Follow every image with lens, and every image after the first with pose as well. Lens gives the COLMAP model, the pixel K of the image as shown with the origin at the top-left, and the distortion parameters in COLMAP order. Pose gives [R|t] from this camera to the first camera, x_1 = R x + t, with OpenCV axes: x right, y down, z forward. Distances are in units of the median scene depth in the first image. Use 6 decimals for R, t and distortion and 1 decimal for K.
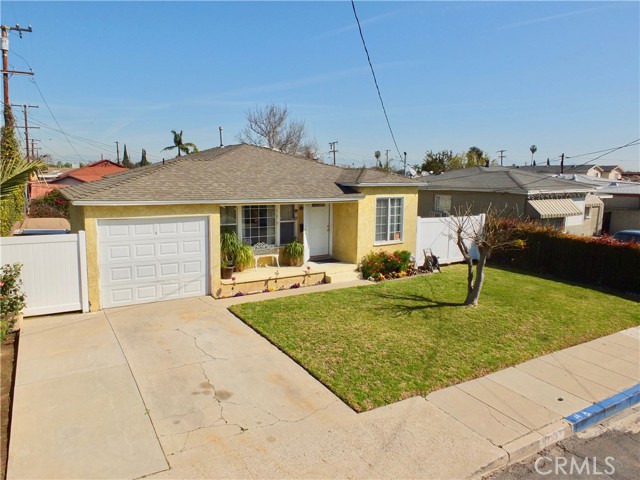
lens RADIAL K [[441.2, 0, 321.5], [0, 441.2, 236.2], [0, 0, 1]] dist [-0.046411, 0.025605]
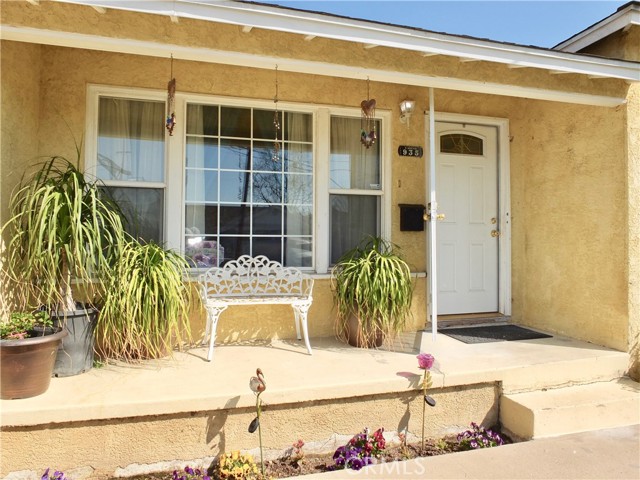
lens RADIAL K [[441.2, 0, 321.9], [0, 441.2, 239.7], [0, 0, 1]] dist [-0.046411, 0.025605]
pose [[0.958875, -0.010997, -0.283615, -0.015080], [-0.031571, 0.988916, -0.145082, 0.041881], [0.282066, 0.148070, 0.947900, 0.707039]]
